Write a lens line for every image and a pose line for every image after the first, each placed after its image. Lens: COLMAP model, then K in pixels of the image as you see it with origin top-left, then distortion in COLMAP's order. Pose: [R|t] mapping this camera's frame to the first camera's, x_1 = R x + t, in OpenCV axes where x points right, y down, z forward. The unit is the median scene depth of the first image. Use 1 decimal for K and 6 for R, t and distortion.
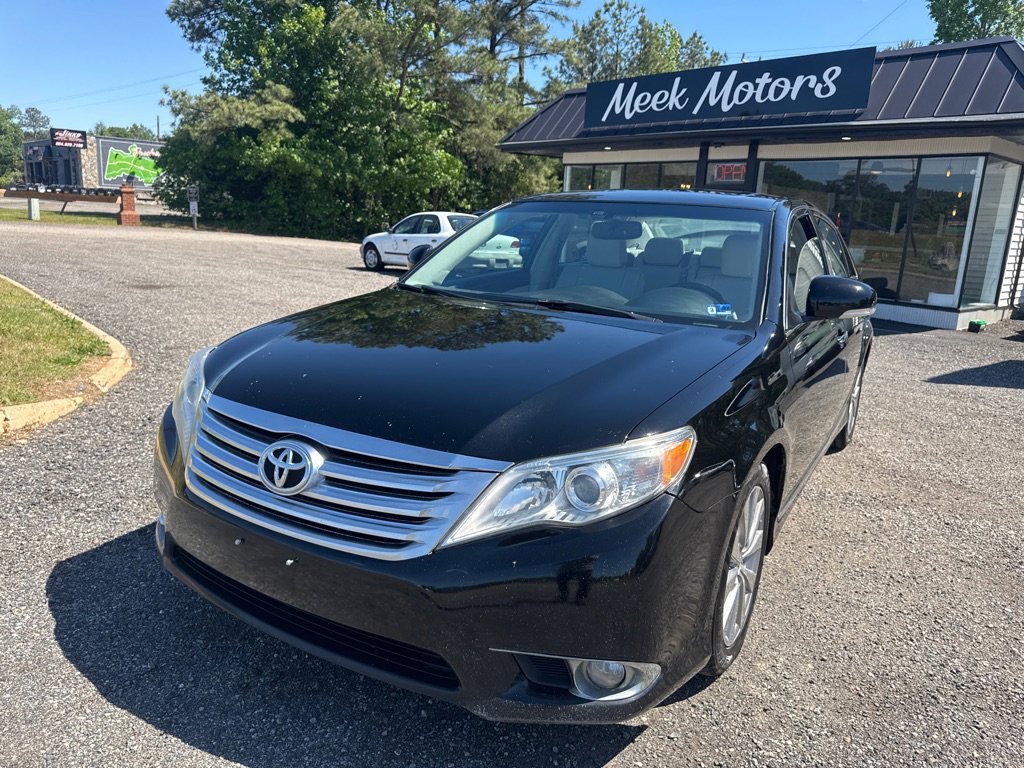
lens RADIAL K [[732.0, 0, 525.3], [0, 732.0, 375.1], [0, 0, 1]] dist [0.033685, -0.042026]
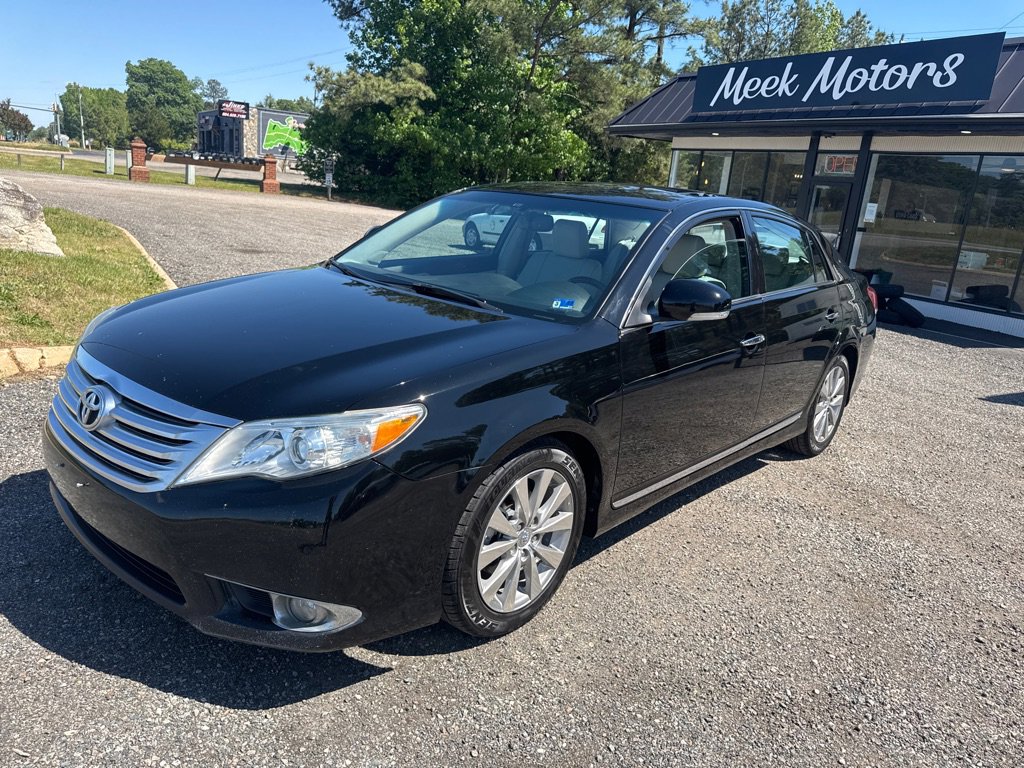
lens RADIAL K [[732.0, 0, 532.2], [0, 732.0, 380.0], [0, 0, 1]] dist [0.033685, -0.042026]
pose [[0.982655, 0.084874, -0.164878, 0.038014], [-0.079748, 0.996110, 0.037479, -0.001522], [0.167417, -0.023681, 0.985602, -0.004319]]
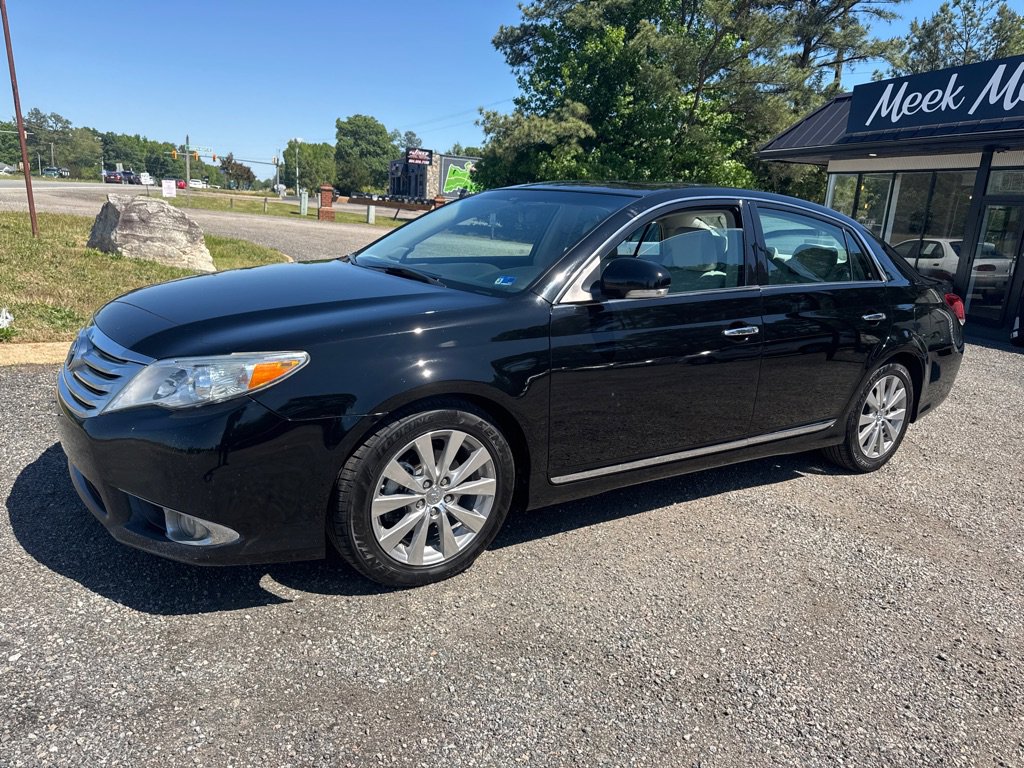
lens RADIAL K [[732.0, 0, 529.4], [0, 732.0, 387.5], [0, 0, 1]] dist [0.033685, -0.042026]
pose [[0.912746, 0.110957, -0.393170, 0.070197], [-0.112402, 0.993473, 0.019426, 0.004162], [0.392760, 0.026462, 0.919260, 0.001612]]
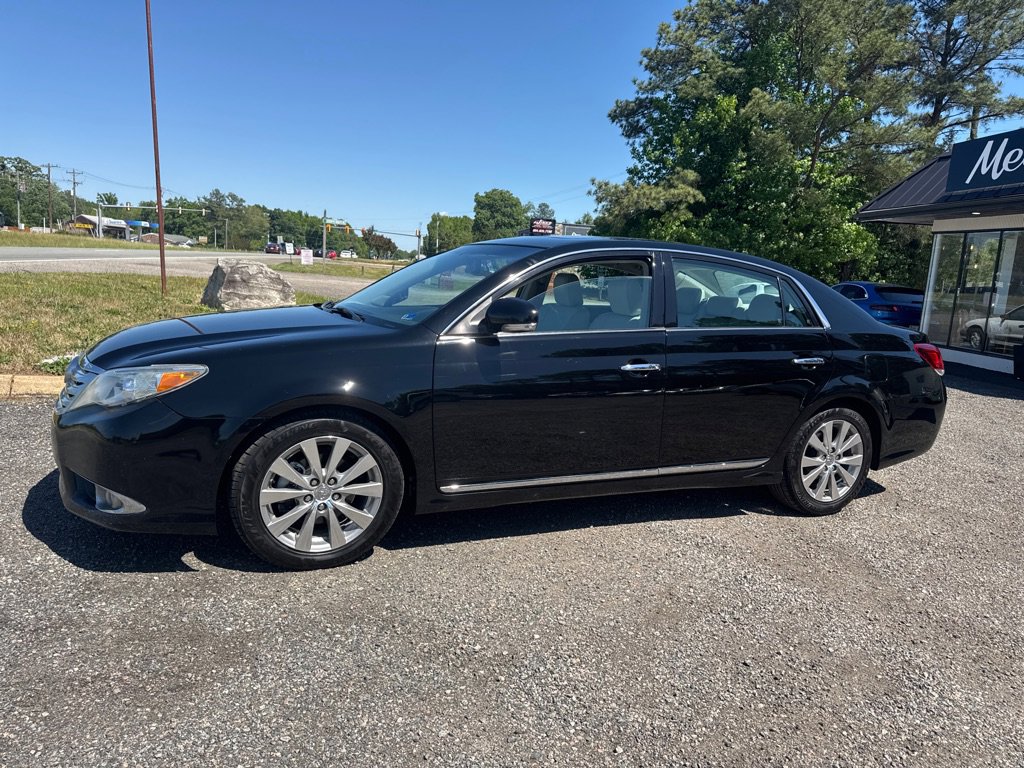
lens RADIAL K [[732.0, 0, 531.5], [0, 732.0, 396.1], [0, 0, 1]] dist [0.033685, -0.042026]
pose [[0.827737, 0.101007, -0.551951, 0.110146], [-0.143017, 0.989154, -0.033461, 0.005736], [0.542585, 0.106636, 0.833205, 0.005969]]
